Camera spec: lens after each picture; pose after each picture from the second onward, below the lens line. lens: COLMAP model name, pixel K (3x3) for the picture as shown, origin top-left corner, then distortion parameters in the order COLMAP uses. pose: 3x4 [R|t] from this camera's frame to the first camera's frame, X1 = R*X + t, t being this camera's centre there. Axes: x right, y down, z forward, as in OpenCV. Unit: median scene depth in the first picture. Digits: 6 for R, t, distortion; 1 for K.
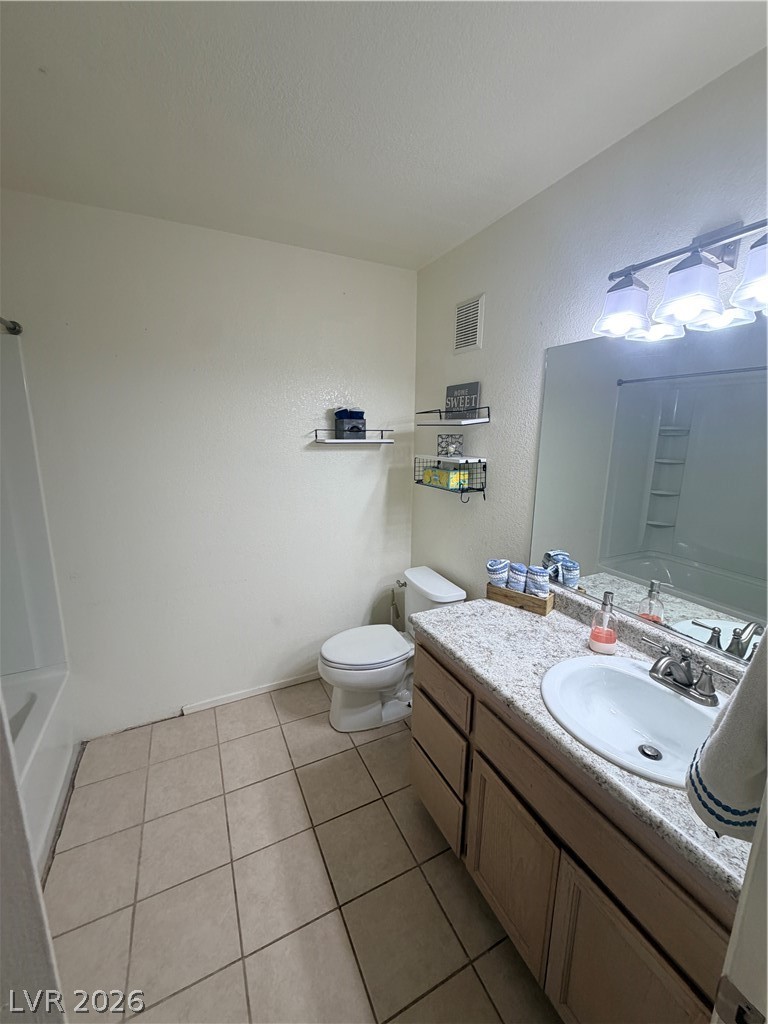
lens RADIAL K [[402.3, 0, 384.0], [0, 402.3, 512.0], [0, 0, 1]] dist [0.001155, 0.000073]
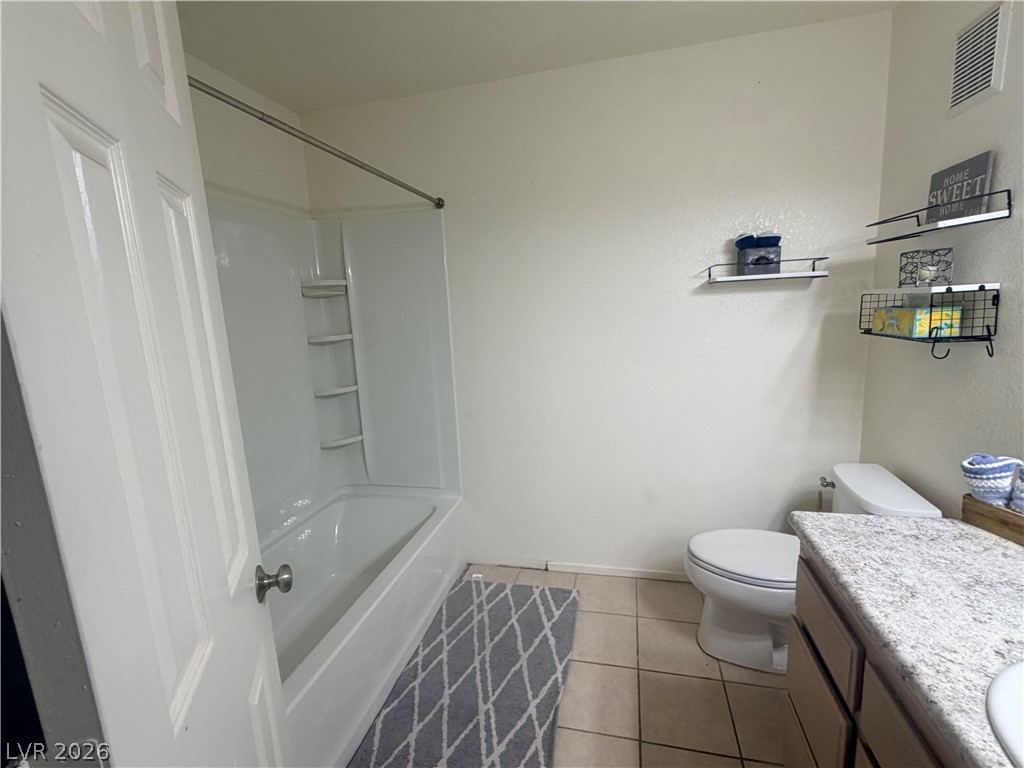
lens RADIAL K [[465.2, 0, 512.0], [0, 465.2, 384.0], [0, 0, 1]] dist [0.001143, 0.000398]
pose [[0.767559, 0.060400, -0.638126, 0.148360], [-0.069692, 0.997512, 0.010589, 0.048599], [0.637178, 0.036345, 0.769859, 0.057344]]
